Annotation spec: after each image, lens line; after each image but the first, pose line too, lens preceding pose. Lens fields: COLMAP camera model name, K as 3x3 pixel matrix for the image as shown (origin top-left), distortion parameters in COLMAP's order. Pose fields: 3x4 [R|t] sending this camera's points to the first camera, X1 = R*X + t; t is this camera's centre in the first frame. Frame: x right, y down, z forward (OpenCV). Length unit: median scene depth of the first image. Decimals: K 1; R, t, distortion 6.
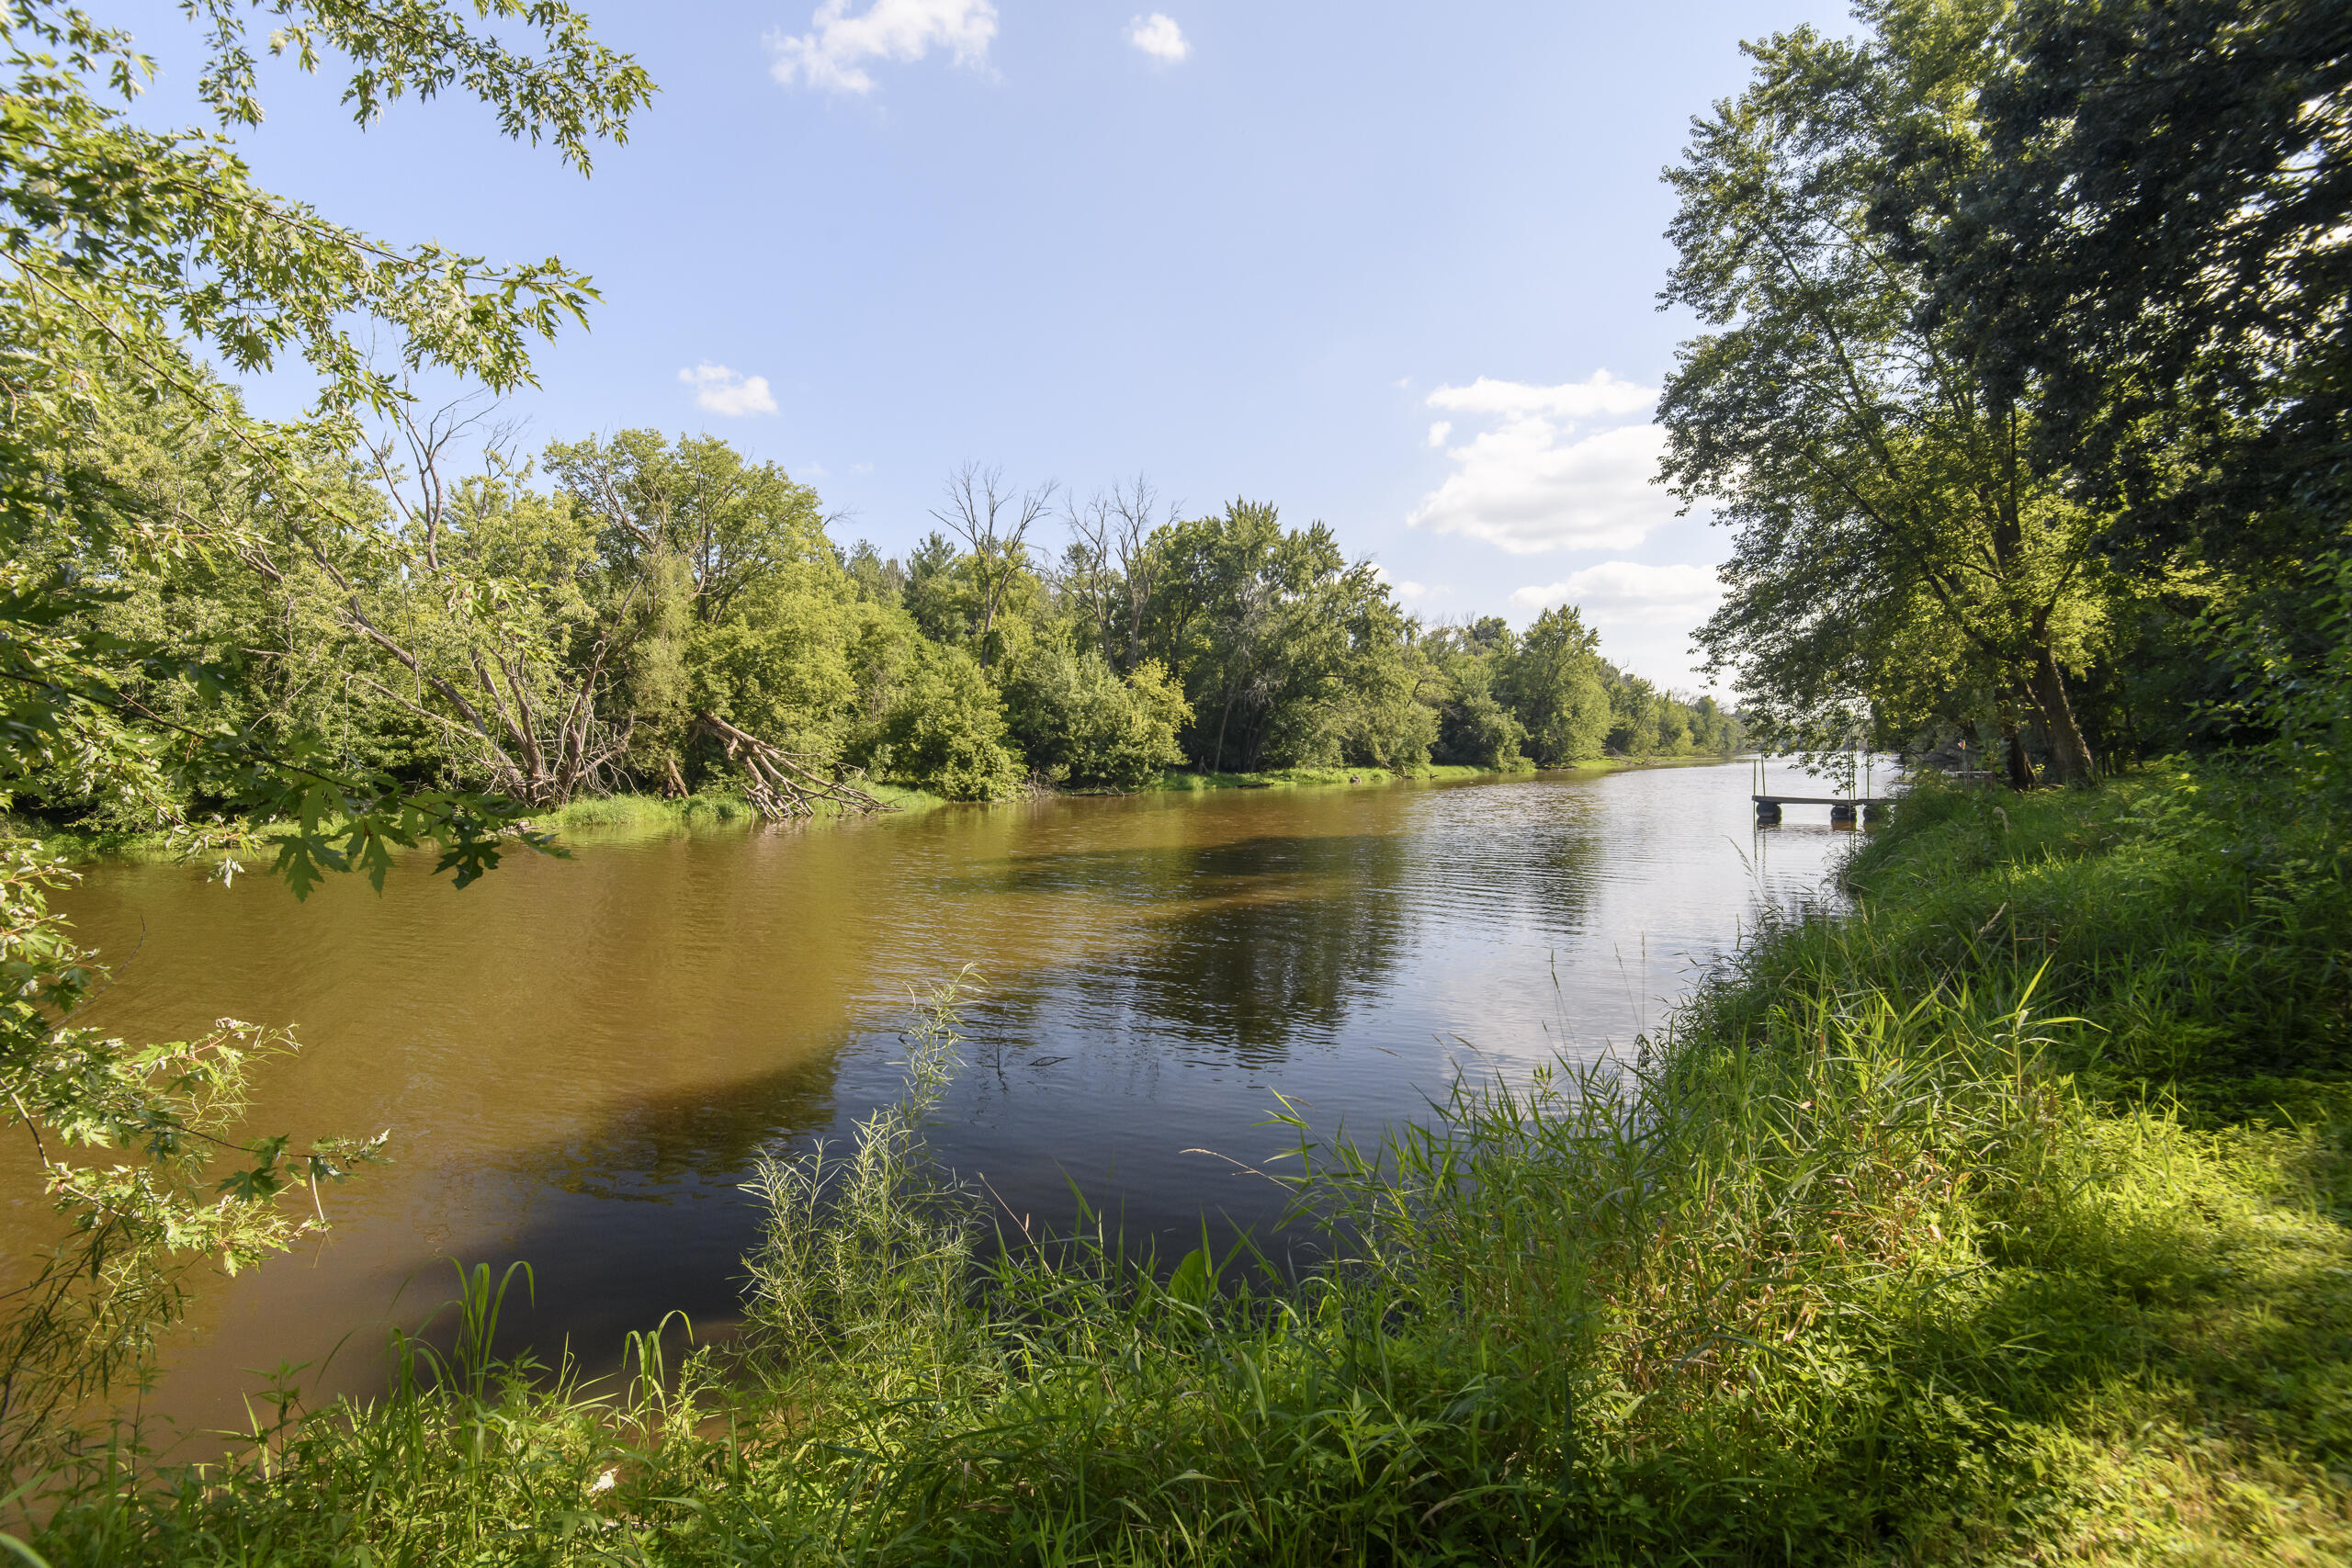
lens RADIAL K [[1038.0, 0, 1171.2], [0, 1038.0, 776.5], [0, 0, 1]] dist [-0.006520, -0.000290]
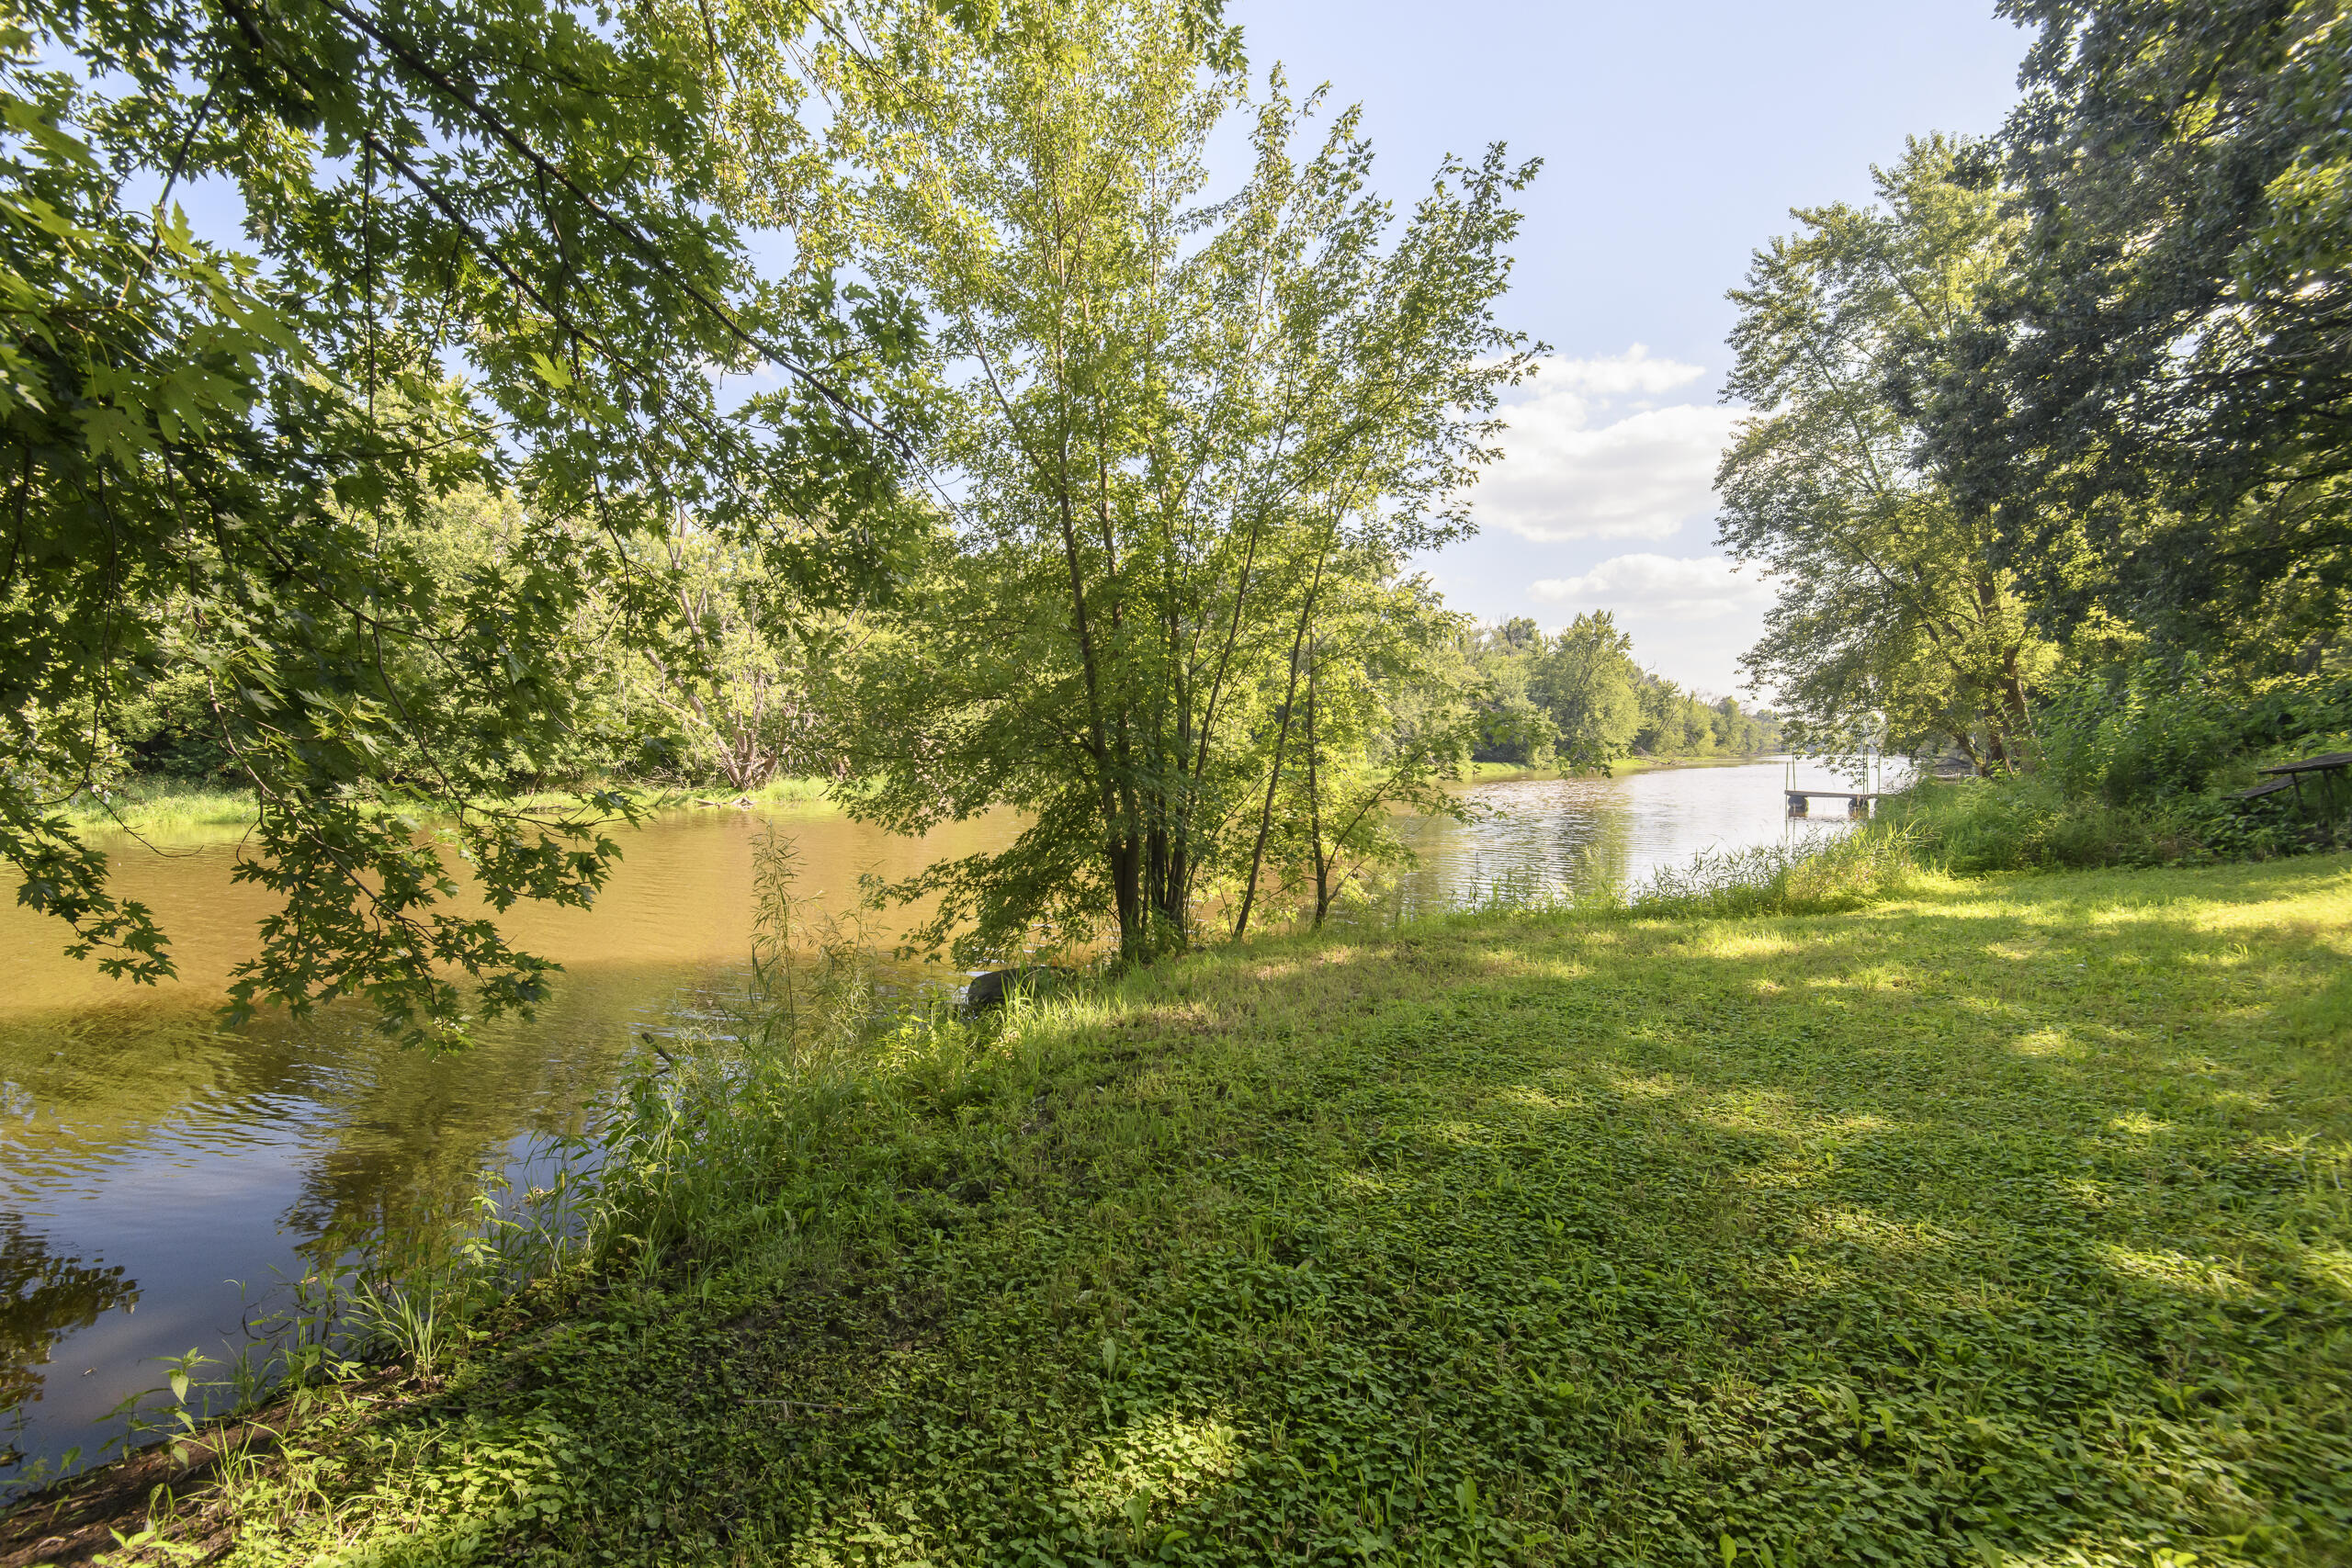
lens RADIAL K [[1038.0, 0, 1176.2], [0, 1038.0, 783.1], [0, 0, 1]] dist [-0.006520, -0.000290]
pose [[0.999804, 0.014991, -0.012955, -0.162799], [-0.014826, 0.999808, 0.012792, 0.005949], [0.013144, -0.012598, 0.999834, -0.268029]]
